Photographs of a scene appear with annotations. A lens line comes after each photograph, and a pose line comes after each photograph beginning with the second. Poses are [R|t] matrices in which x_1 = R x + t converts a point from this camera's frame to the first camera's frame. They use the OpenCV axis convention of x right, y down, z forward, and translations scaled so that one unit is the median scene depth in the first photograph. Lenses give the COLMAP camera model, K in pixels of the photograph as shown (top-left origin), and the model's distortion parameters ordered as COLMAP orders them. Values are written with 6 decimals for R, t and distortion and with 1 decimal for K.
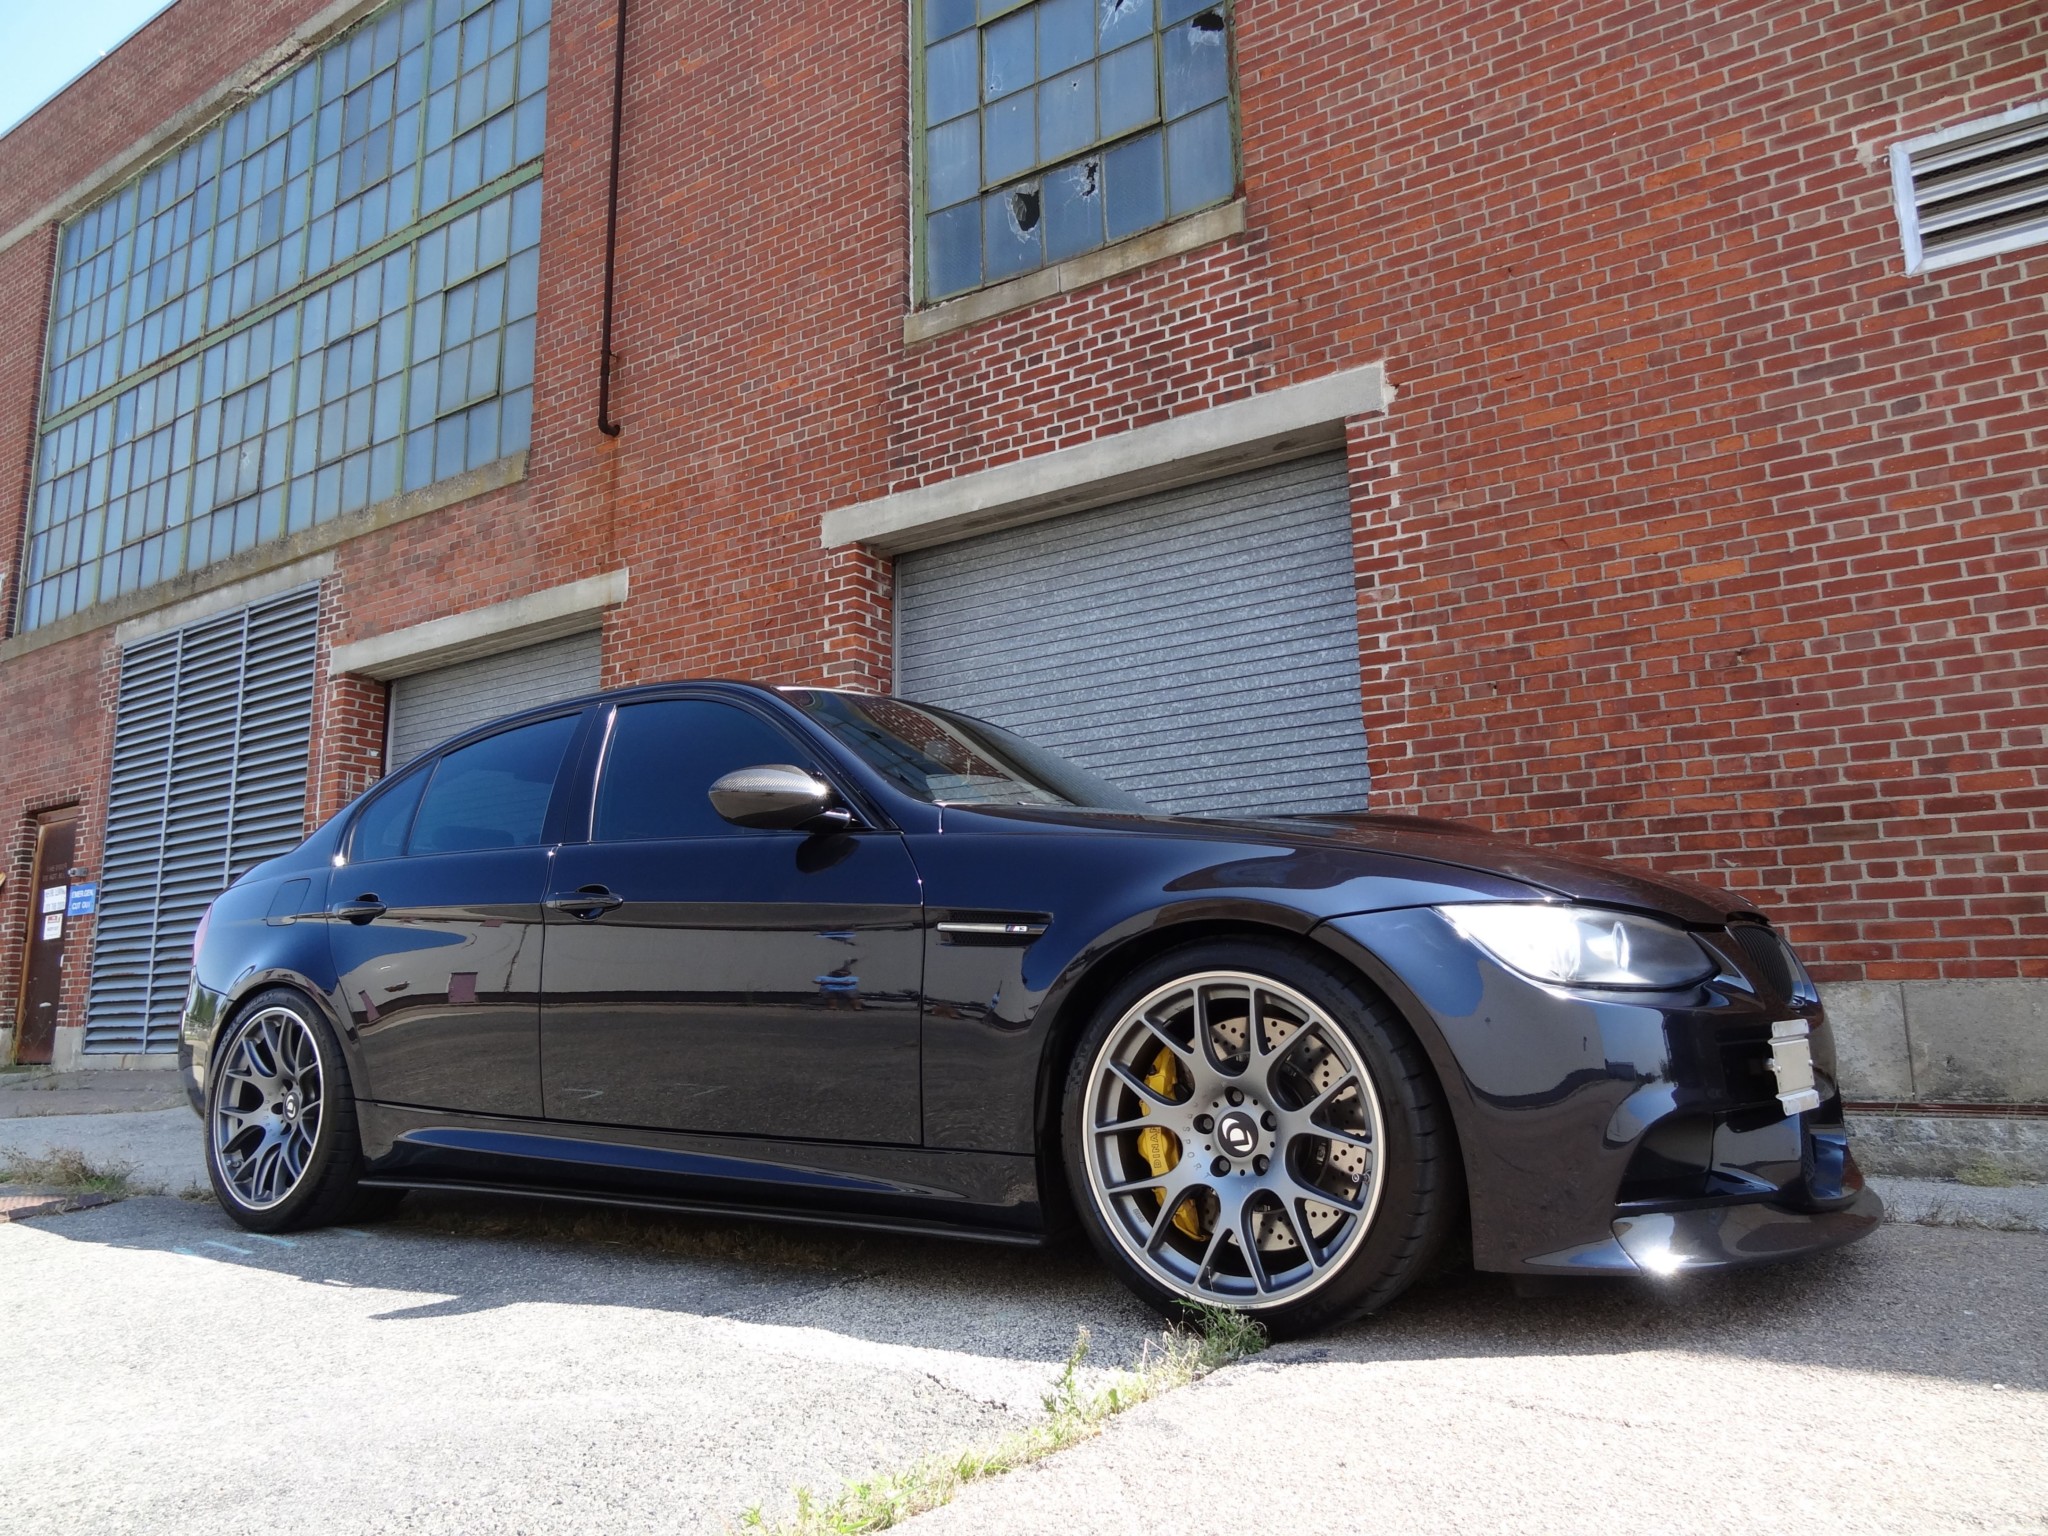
lens RADIAL K [[1444.2, 0, 1006.2], [0, 1444.2, 776.3], [0, 0, 1]] dist [0.003621, 0.005915]
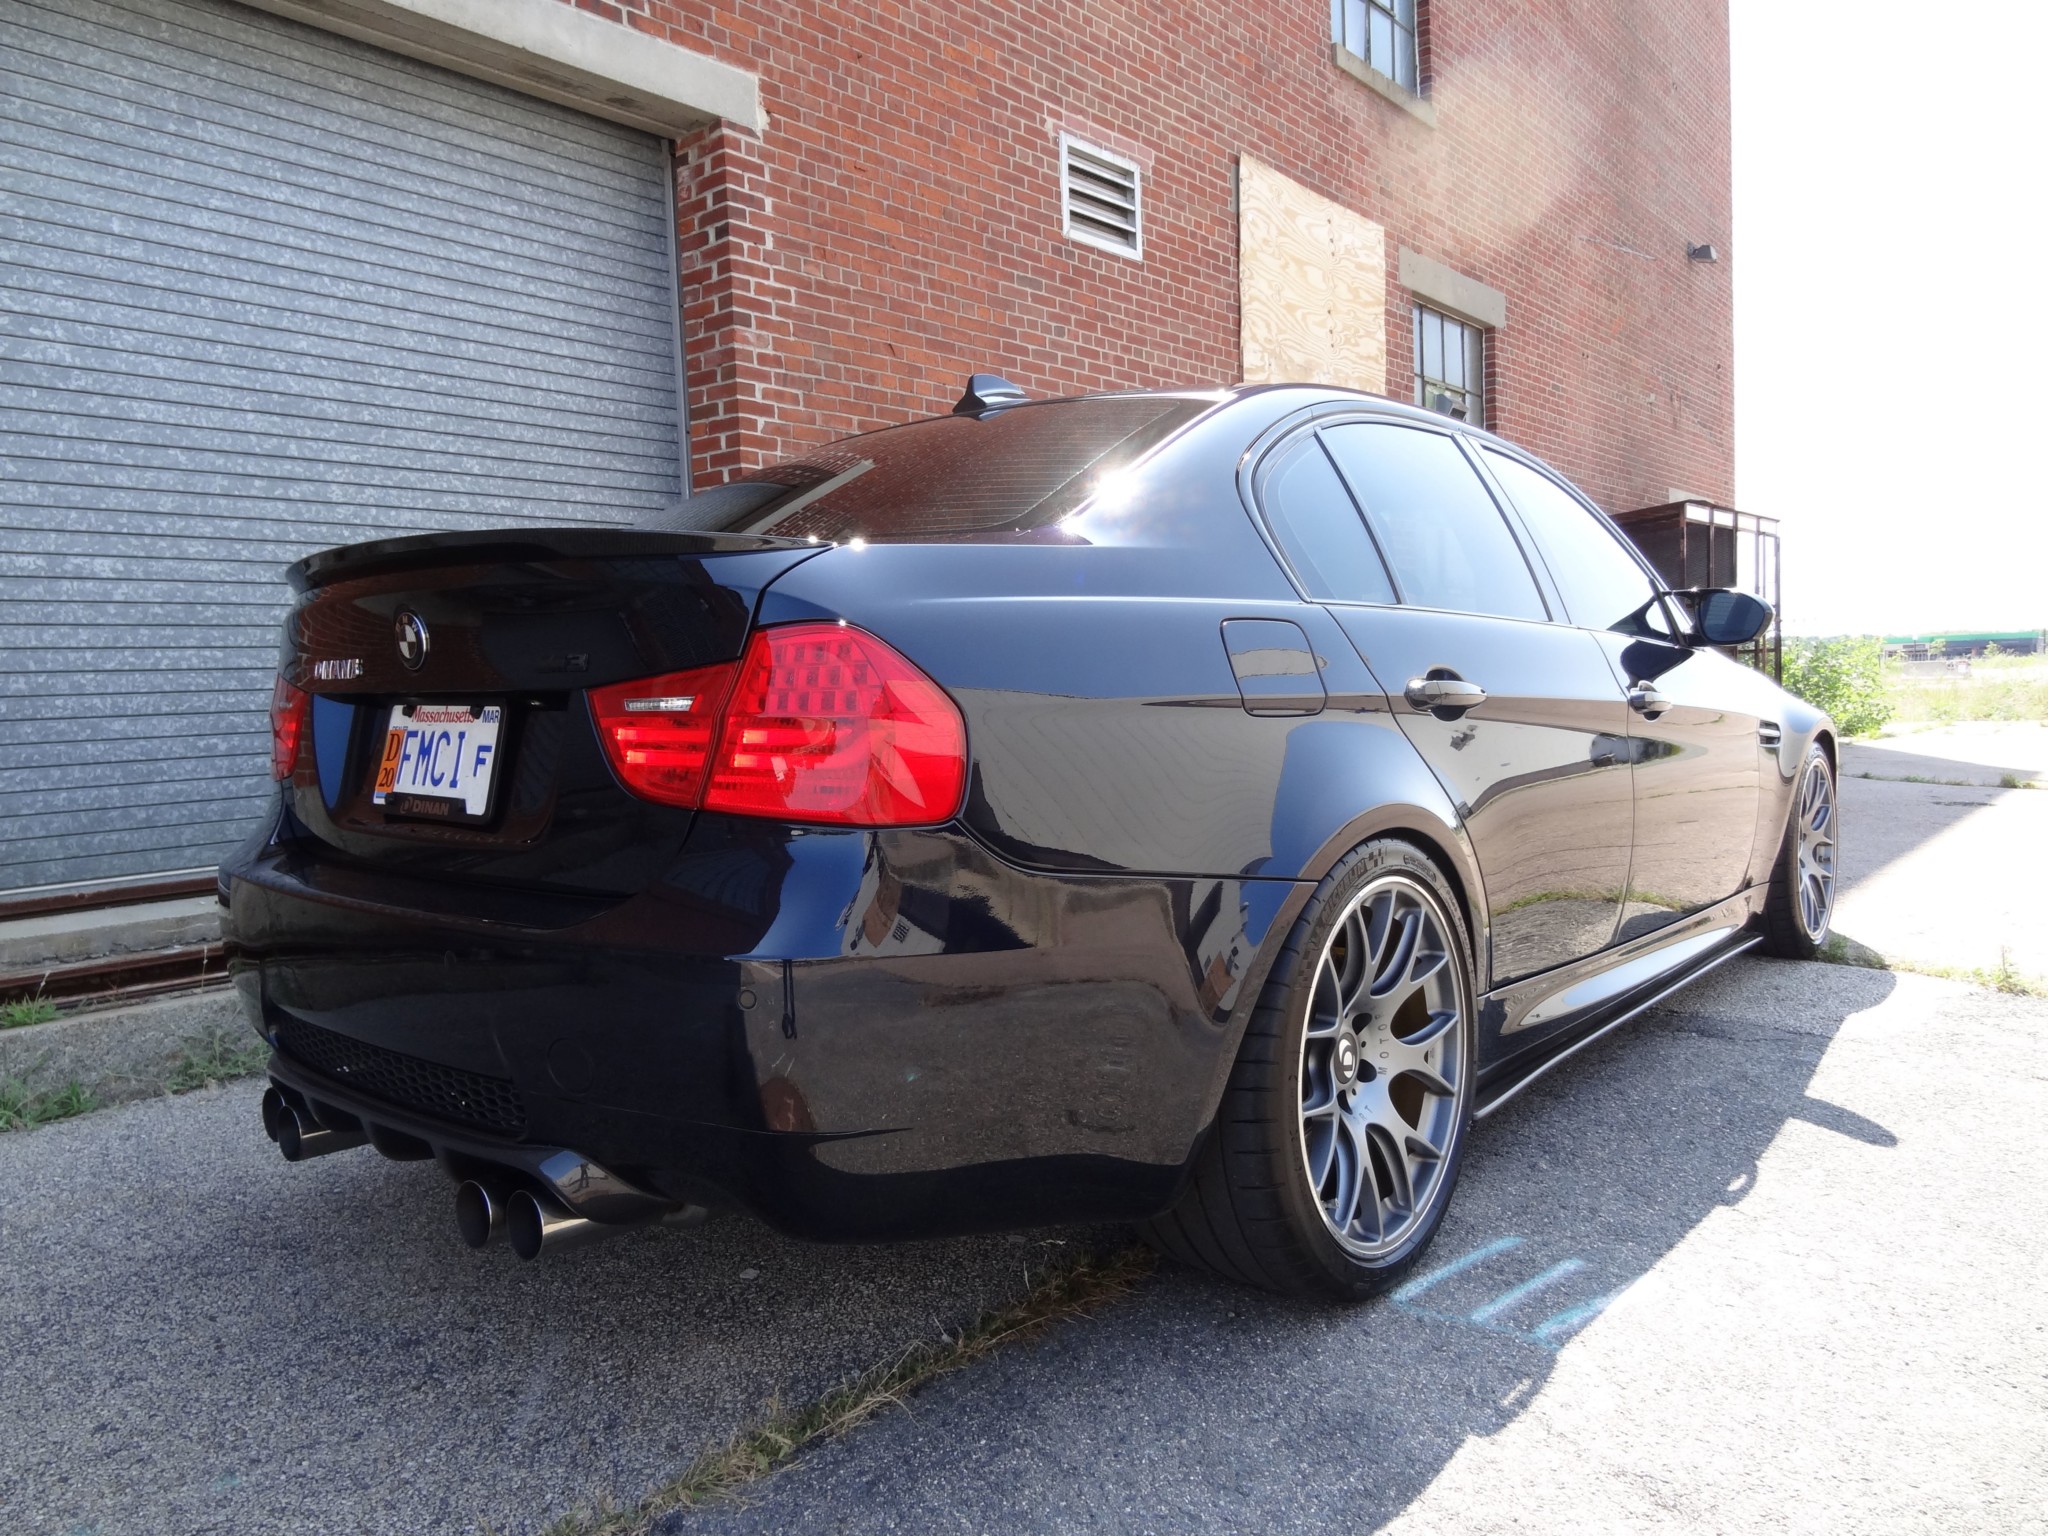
lens RADIAL K [[1444.2, 0, 1015.1], [0, 1444.2, 771.8], [0, 0, 1]] dist [0.003621, 0.005915]
pose [[0.110142, -0.053615, 0.992469, -0.609322], [-0.135364, 0.988431, 0.068419, 0.059123], [-0.984655, -0.141881, 0.101610, 0.636242]]
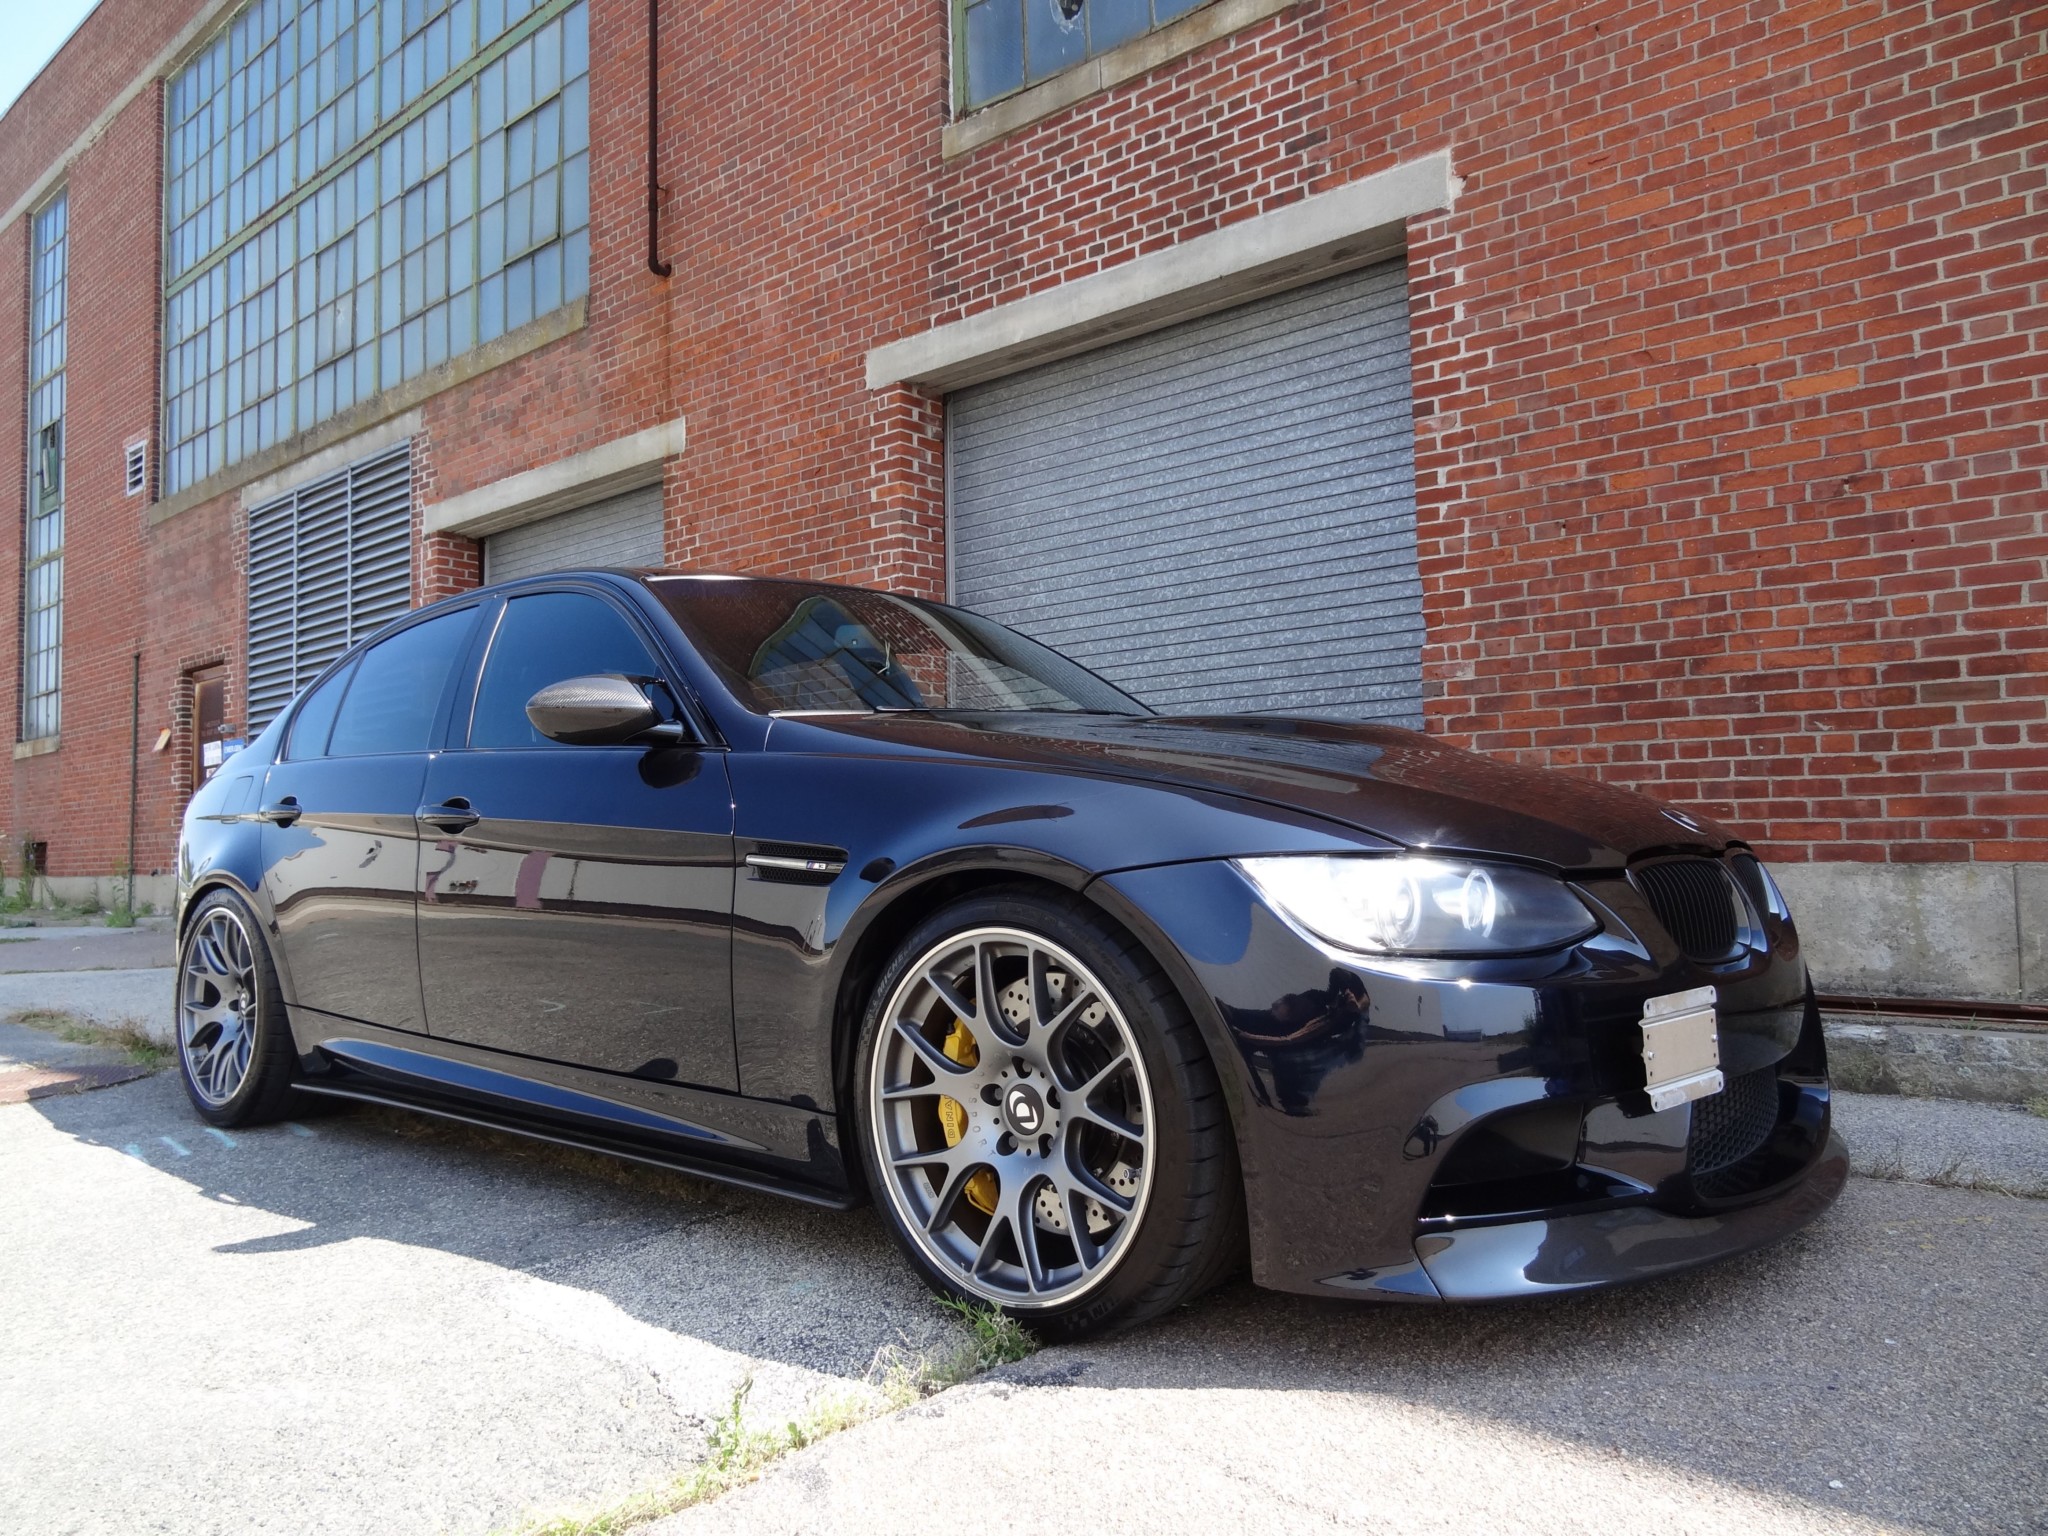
lens RADIAL K [[1444.2, 0, 1002.8], [0, 1444.2, 777.3], [0, 0, 1]] dist [0.003621, 0.005915]
pose [[0.991970, -0.009368, -0.126123, 0.092715], [0.024717, 0.992382, 0.120695, -0.021225], [0.124032, -0.122843, 0.984645, 0.056130]]
